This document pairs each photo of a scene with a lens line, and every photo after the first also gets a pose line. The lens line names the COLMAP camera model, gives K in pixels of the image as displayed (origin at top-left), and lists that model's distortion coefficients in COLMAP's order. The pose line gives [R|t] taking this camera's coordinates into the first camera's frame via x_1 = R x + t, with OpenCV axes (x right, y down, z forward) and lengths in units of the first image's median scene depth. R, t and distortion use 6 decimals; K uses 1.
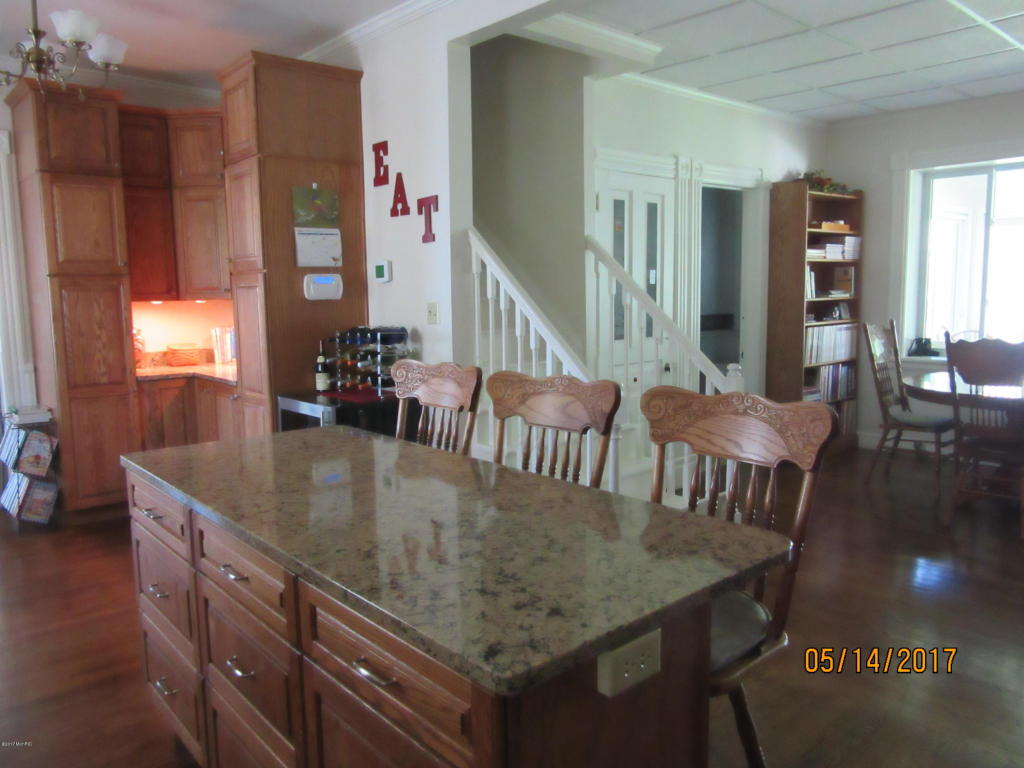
lens RADIAL K [[769.9, 0, 512.0], [0, 769.9, 384.0], [0, 0, 1]] dist [-0.013478, -0.001622]
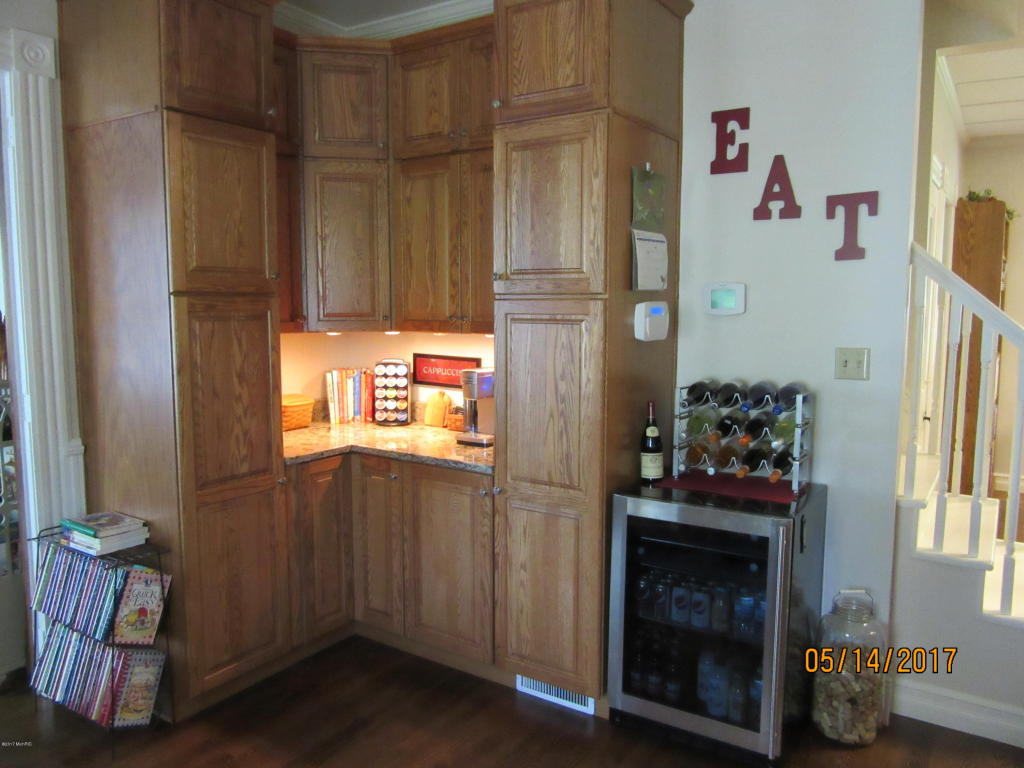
lens RADIAL K [[769.9, 0, 512.0], [0, 769.9, 384.0], [0, 0, 1]] dist [-0.013478, -0.001622]
pose [[0.963503, -0.011570, 0.267448, -0.413690], [0.015310, 0.999812, -0.011905, -0.051272], [-0.267259, 0.015565, 0.963499, 0.307849]]
